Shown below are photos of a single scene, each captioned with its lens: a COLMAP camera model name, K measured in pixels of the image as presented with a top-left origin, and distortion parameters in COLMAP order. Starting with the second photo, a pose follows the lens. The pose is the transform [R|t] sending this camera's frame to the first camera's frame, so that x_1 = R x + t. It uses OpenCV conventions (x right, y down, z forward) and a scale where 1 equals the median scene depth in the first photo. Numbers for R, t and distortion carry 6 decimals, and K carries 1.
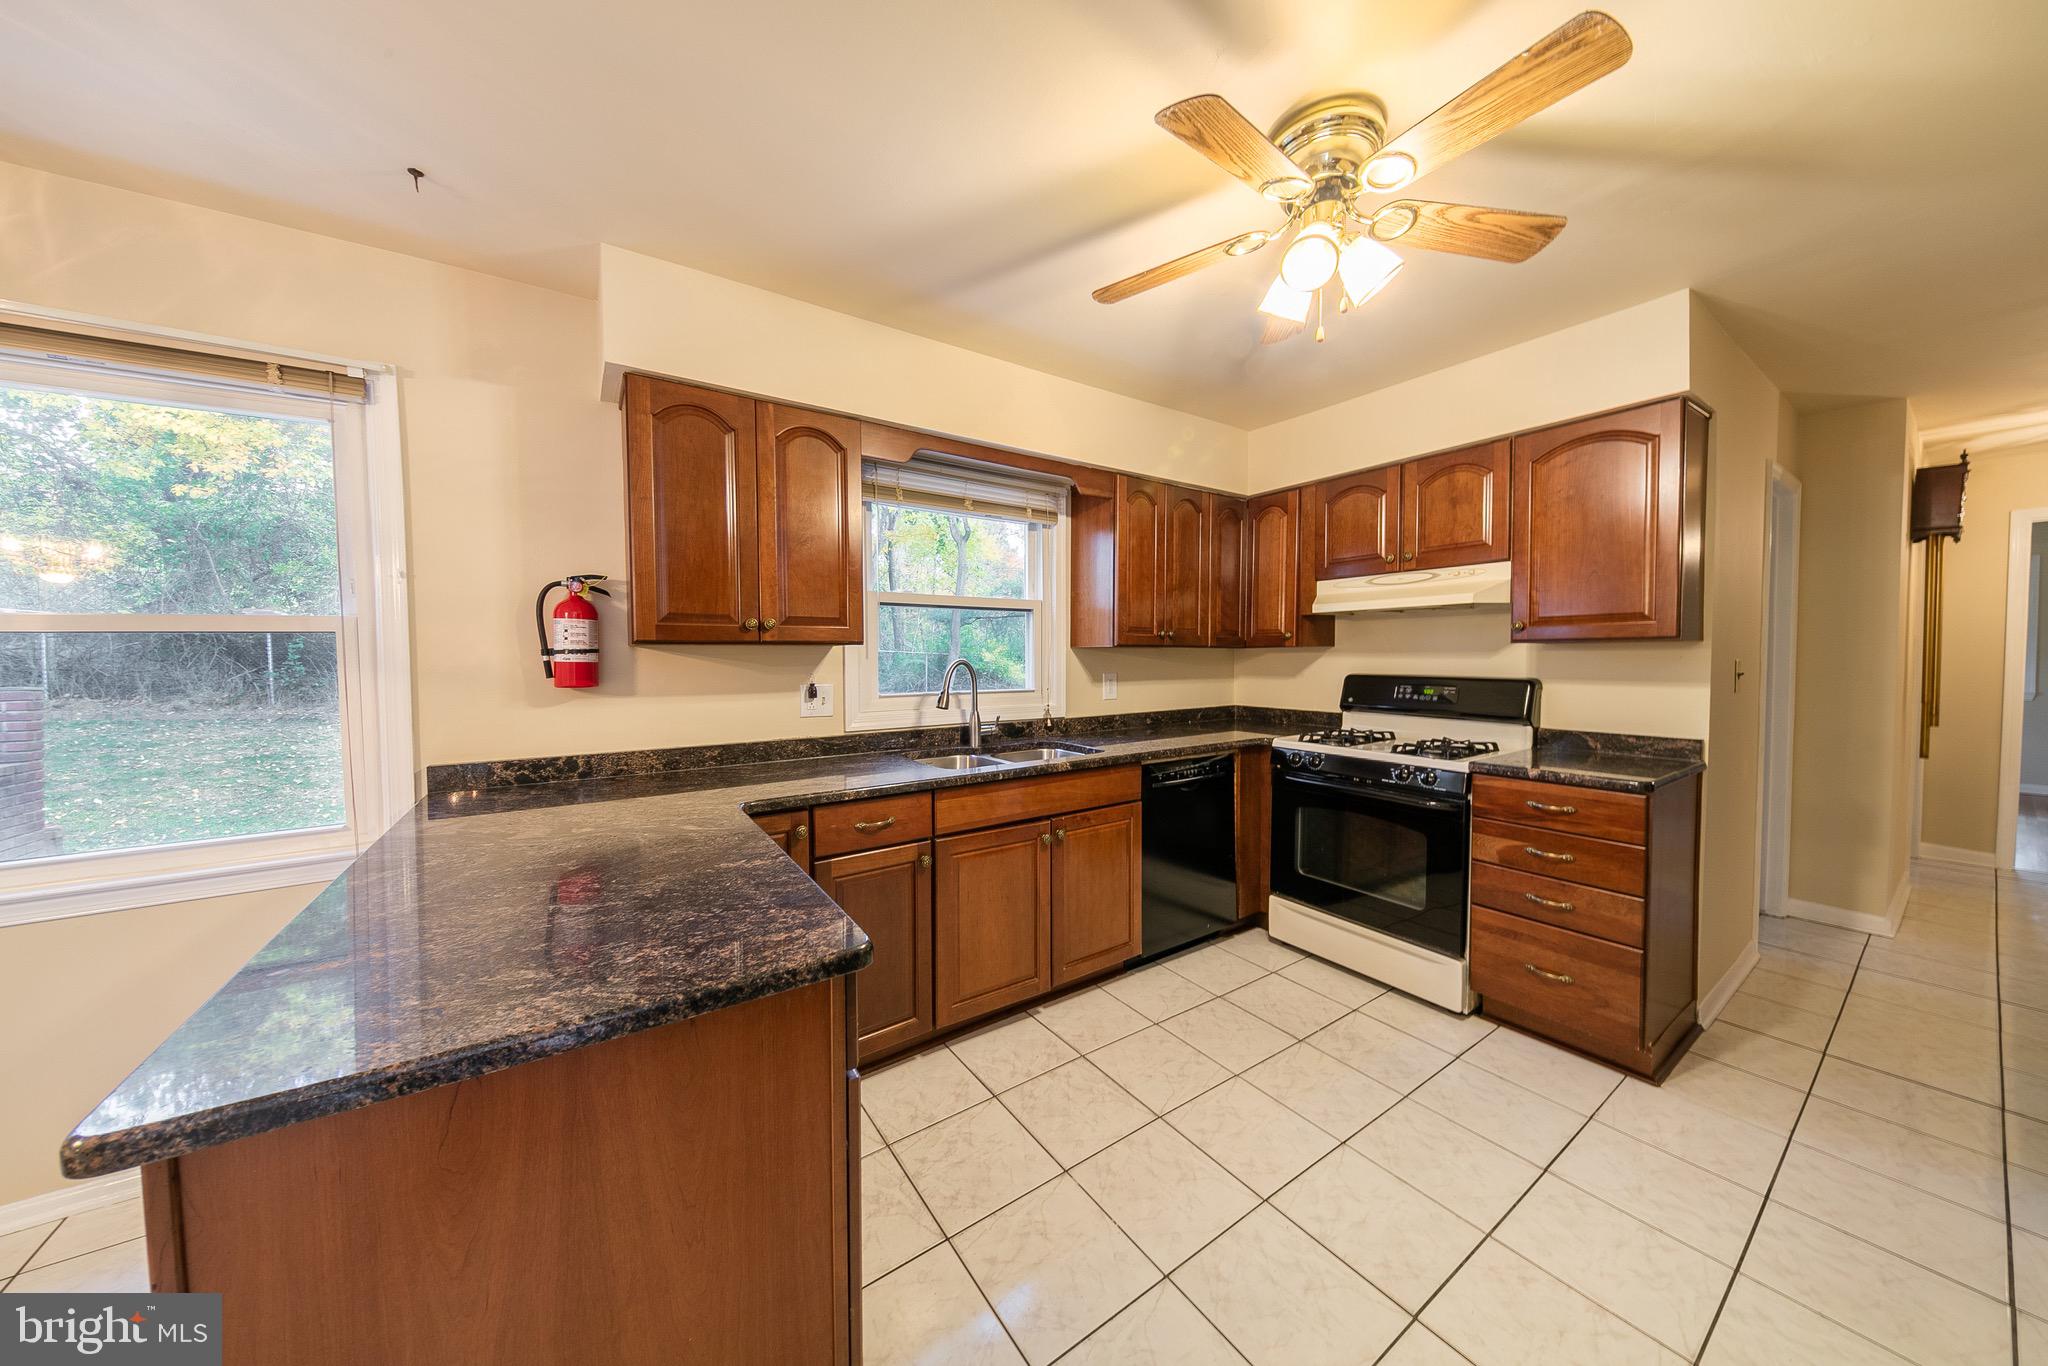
lens RADIAL K [[663.4, 0, 1010.0], [0, 663.4, 680.2], [0, 0, 1]] dist [0.008648, -0.000018]
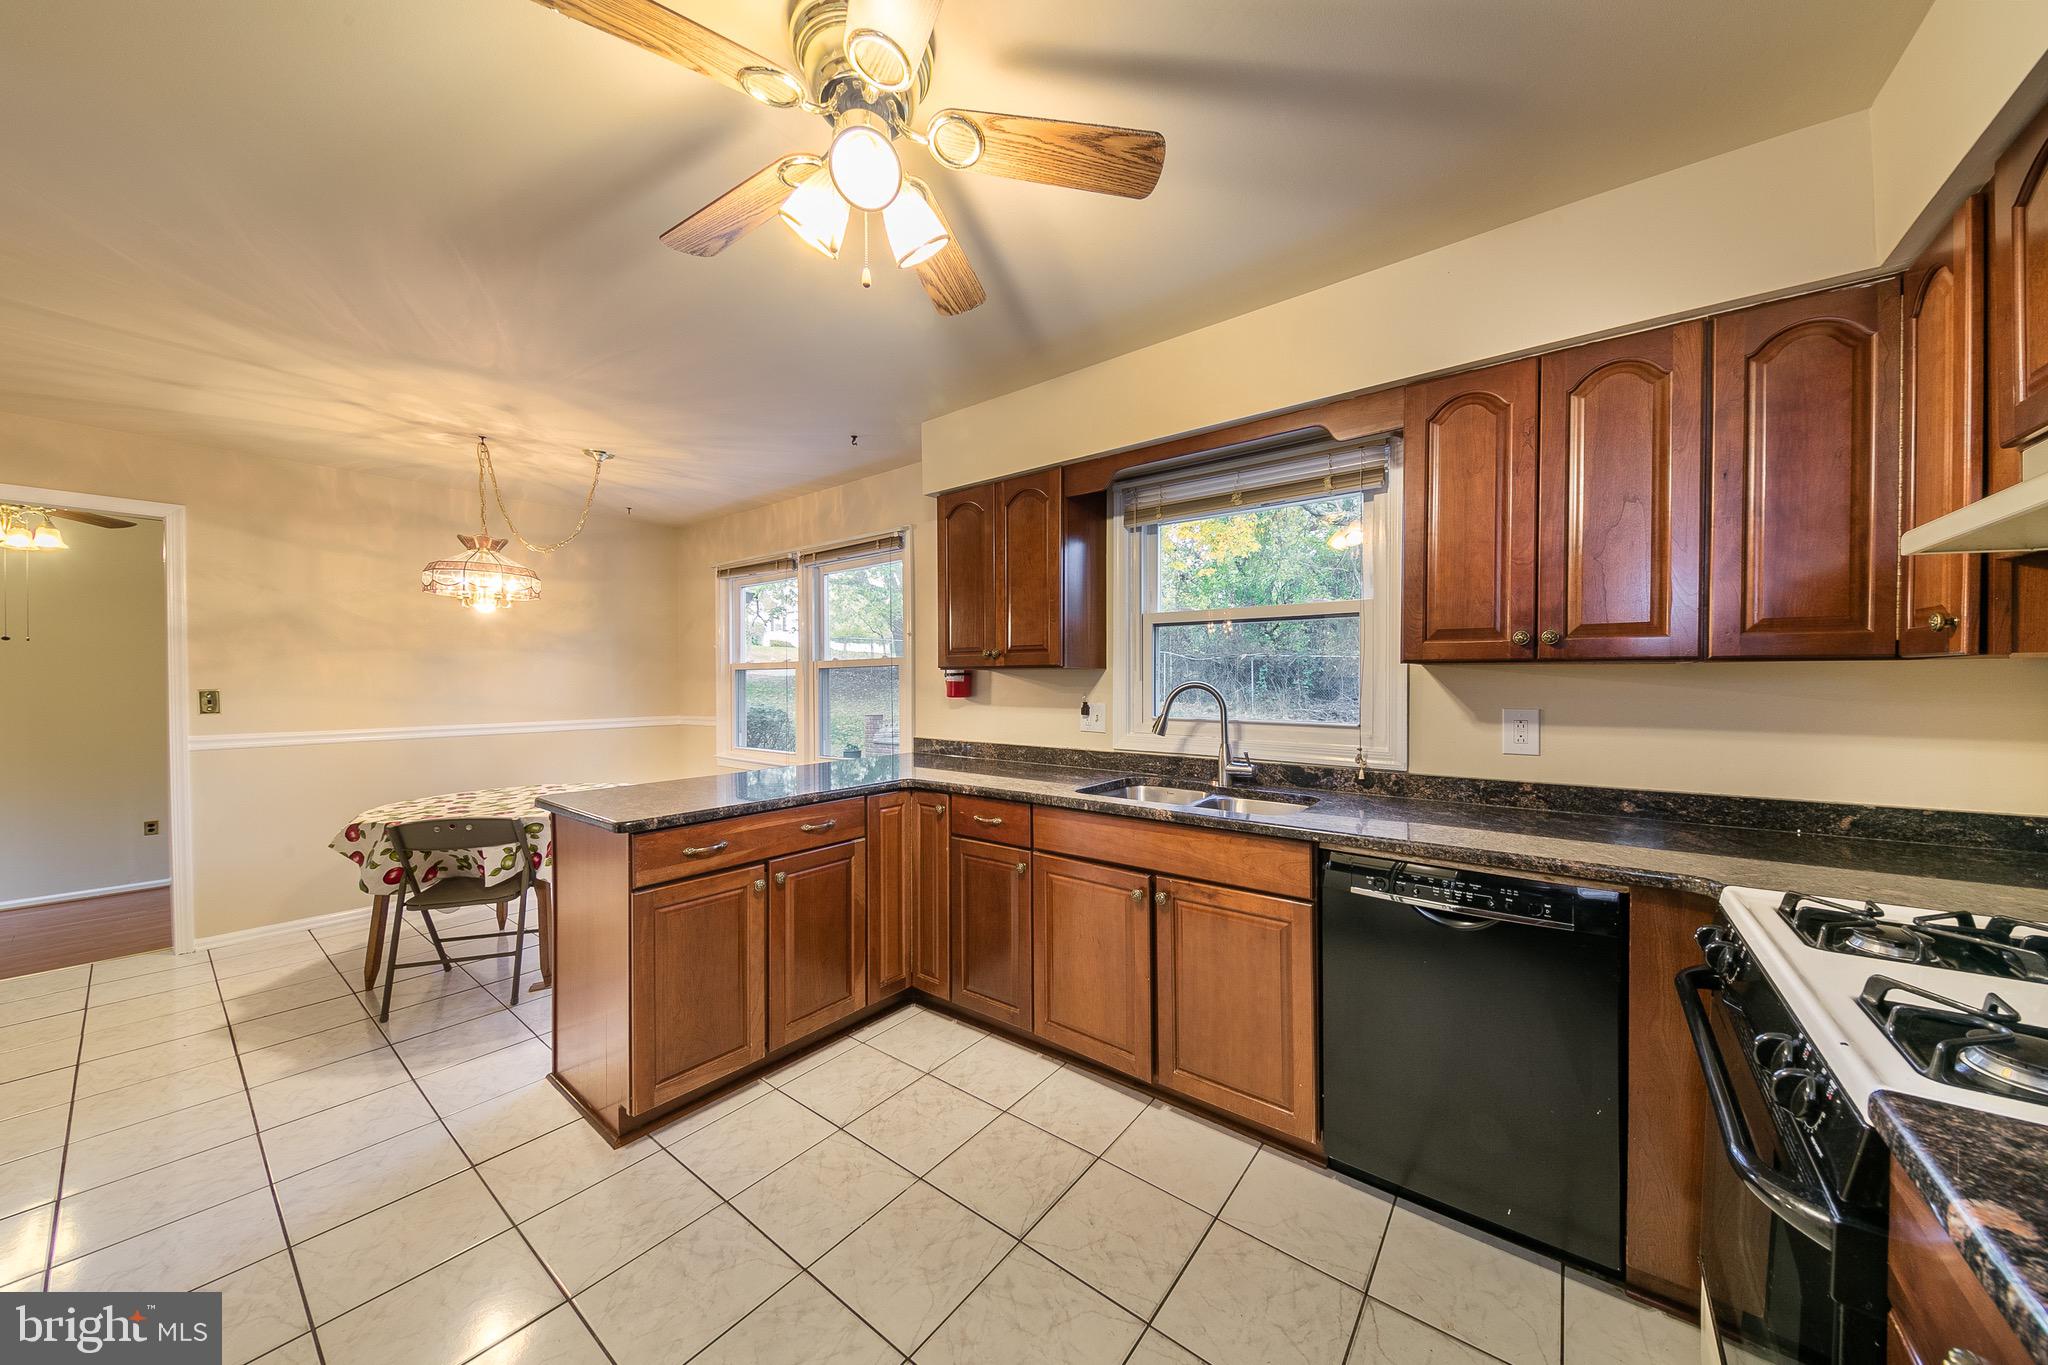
lens RADIAL K [[663.4, 0, 1004.4], [0, 663.4, 680.8], [0, 0, 1]] dist [0.008648, -0.000018]
pose [[0.309883, 0.008959, -0.950733, 0.709567], [-0.032895, 0.999458, -0.001304, -0.023690], [0.950205, 0.031679, 0.310010, 0.501366]]
